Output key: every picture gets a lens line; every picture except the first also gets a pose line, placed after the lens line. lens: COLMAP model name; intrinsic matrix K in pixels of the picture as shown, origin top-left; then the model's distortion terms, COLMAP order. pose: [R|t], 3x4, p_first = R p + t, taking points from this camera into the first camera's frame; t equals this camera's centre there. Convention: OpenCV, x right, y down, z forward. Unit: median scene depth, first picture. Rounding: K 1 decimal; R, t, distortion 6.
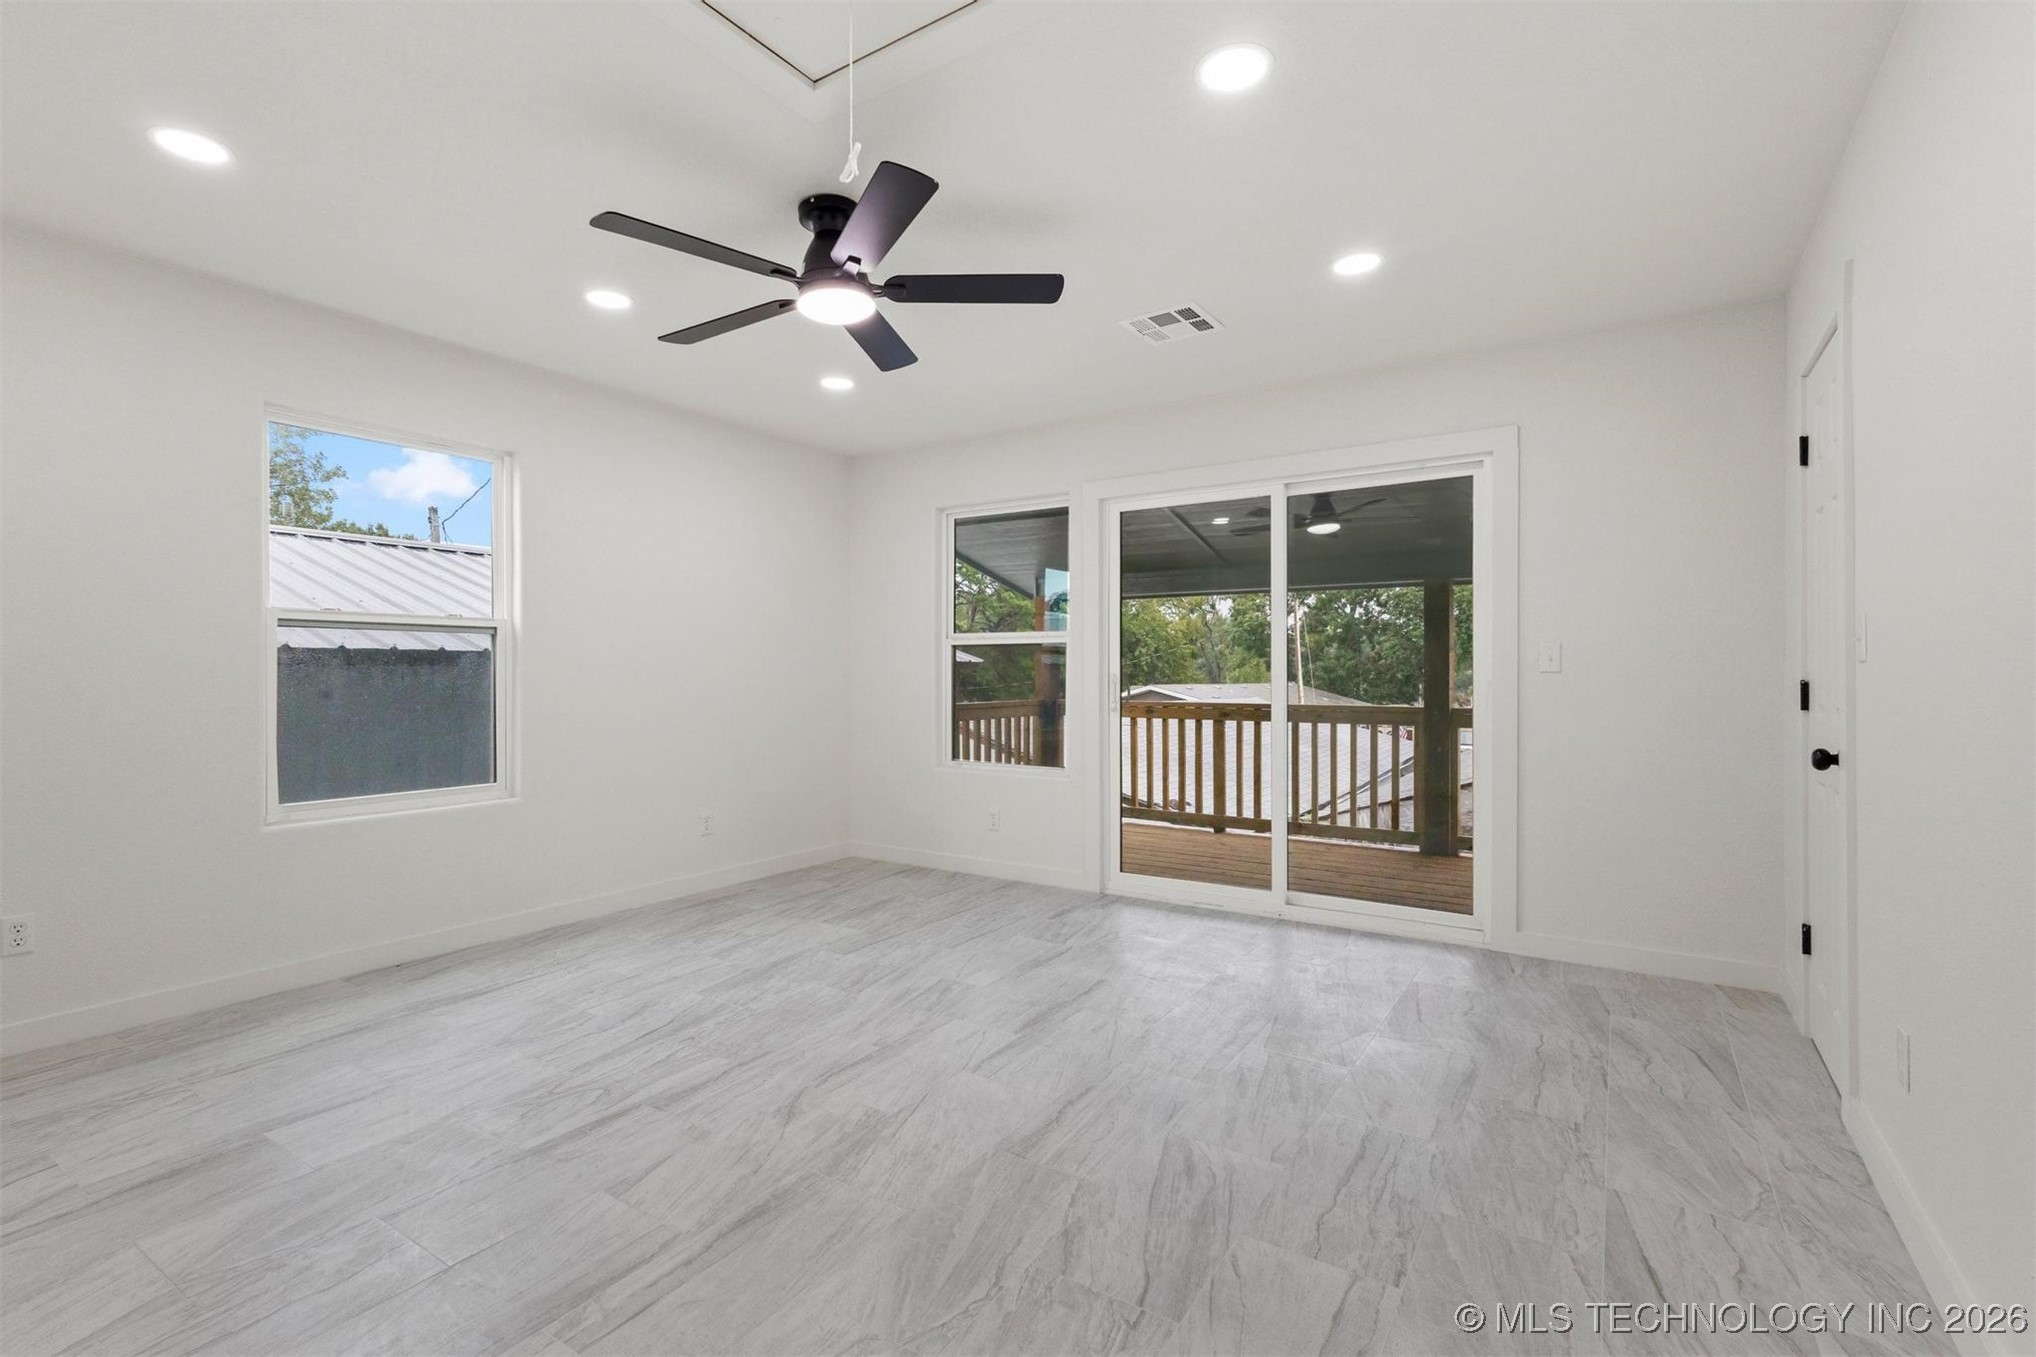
lens RADIAL K [[931.2, 0, 1021.4], [0, 931.2, 672.4], [0, 0, 1]] dist [0.006703, -0.001486]
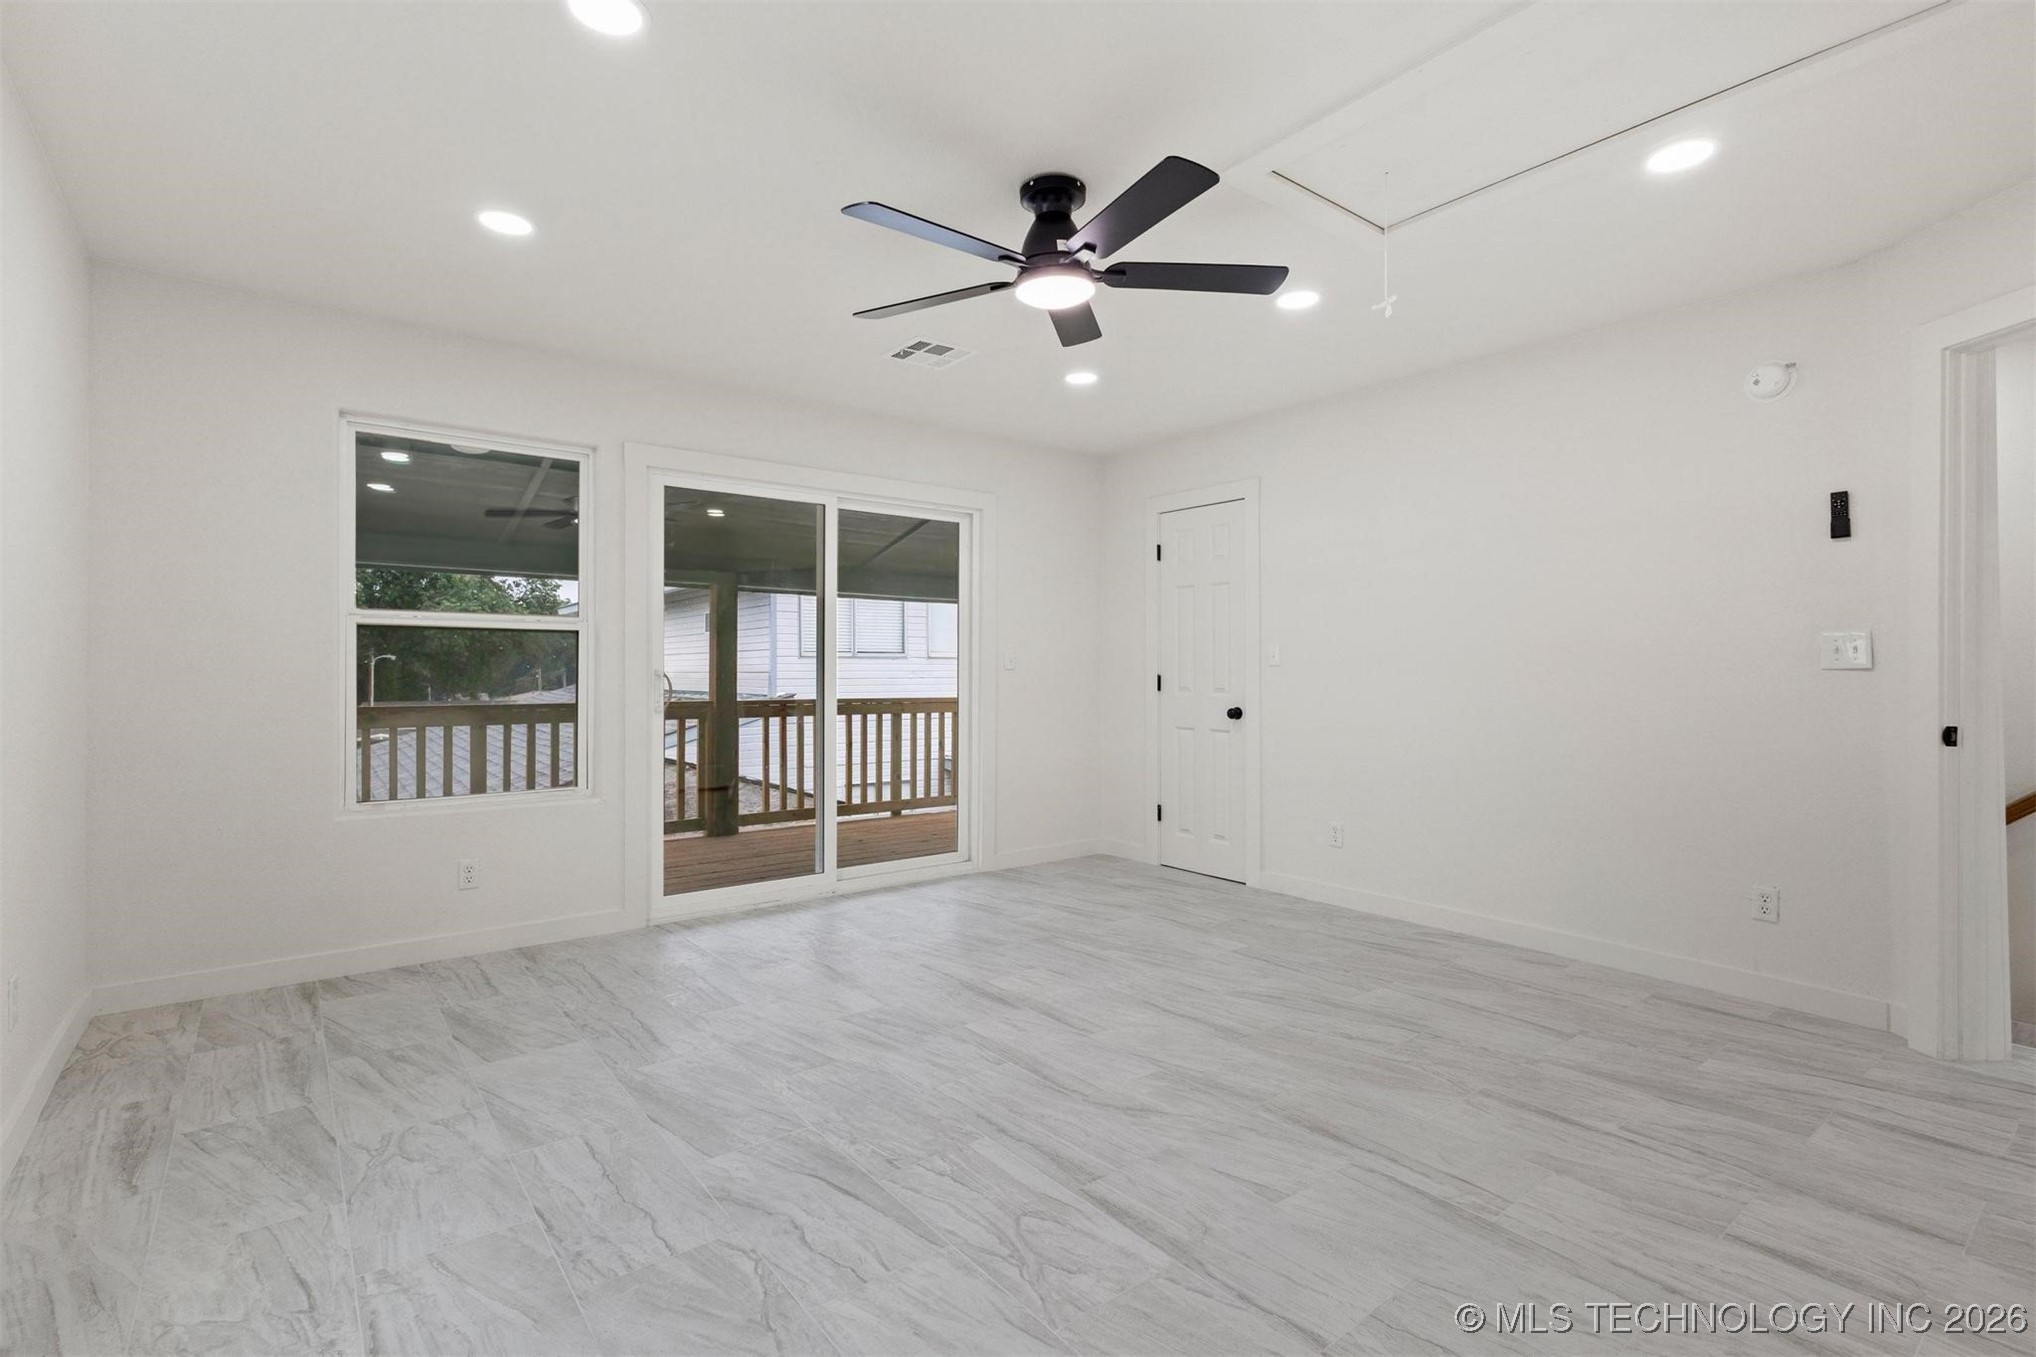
lens RADIAL K [[931.2, 0, 1021.4], [0, 931.2, 672.4], [0, 0, 1]] dist [0.006703, -0.001486]
pose [[0.319216, 0.000062, 0.947682, -1.022414], [-0.004917, 0.999987, 0.001591, 0.000352], [-0.947669, -0.005168, 0.319212, 0.662778]]
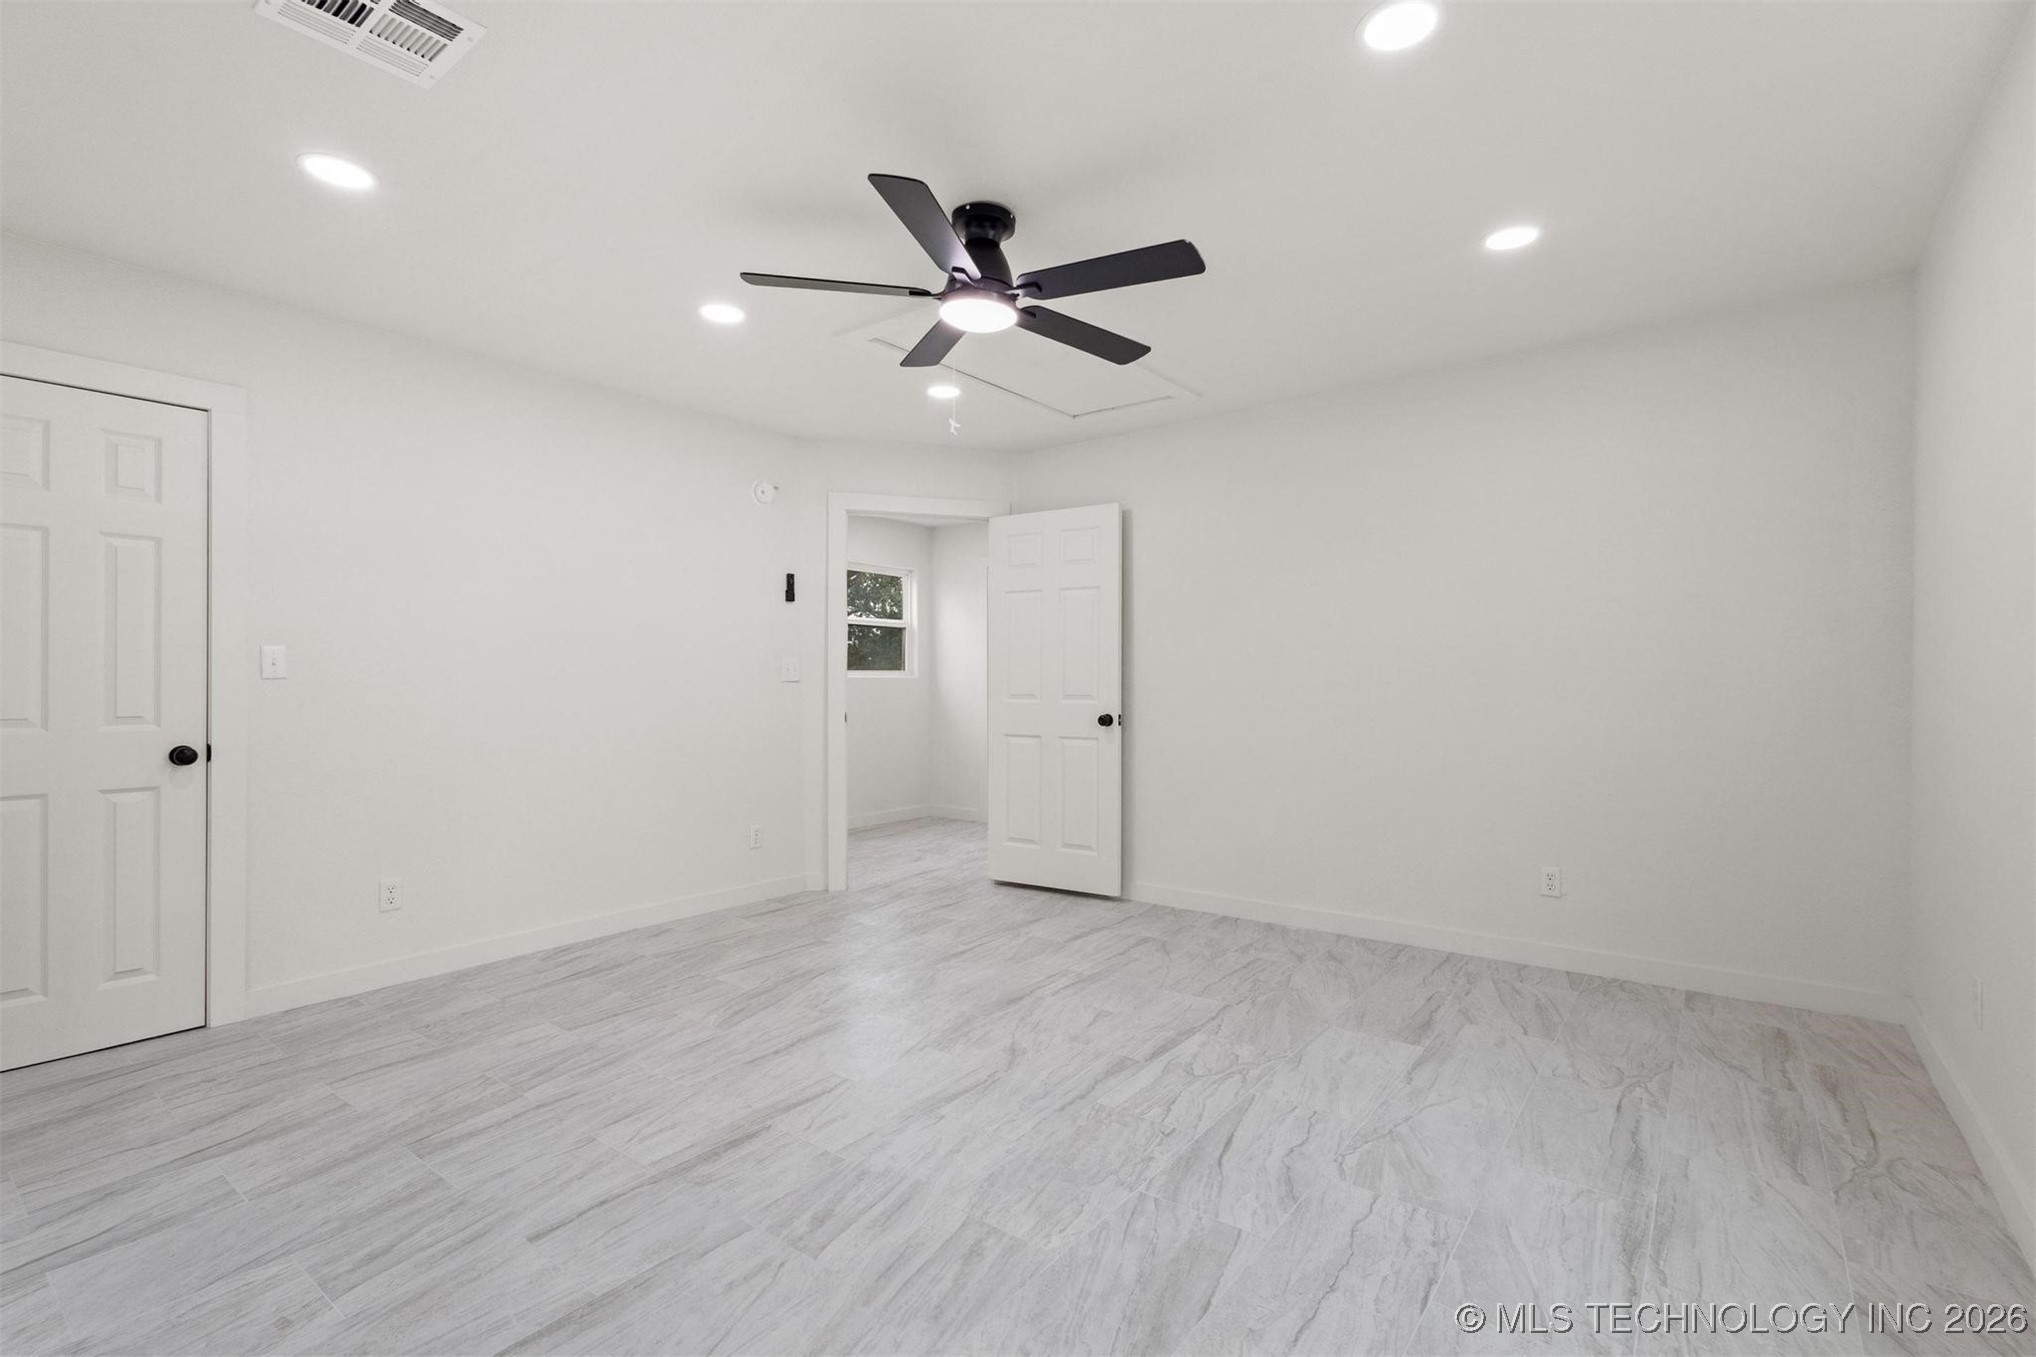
lens RADIAL K [[931.2, 0, 1021.4], [0, 931.2, 672.4], [0, 0, 1]] dist [0.006703, -0.001486]
pose [[-0.996969, 0.005408, 0.077607, -0.292254], [0.004511, 0.999921, -0.011720, 0.000194], [-0.077664, -0.011335, -0.996915, 1.813493]]
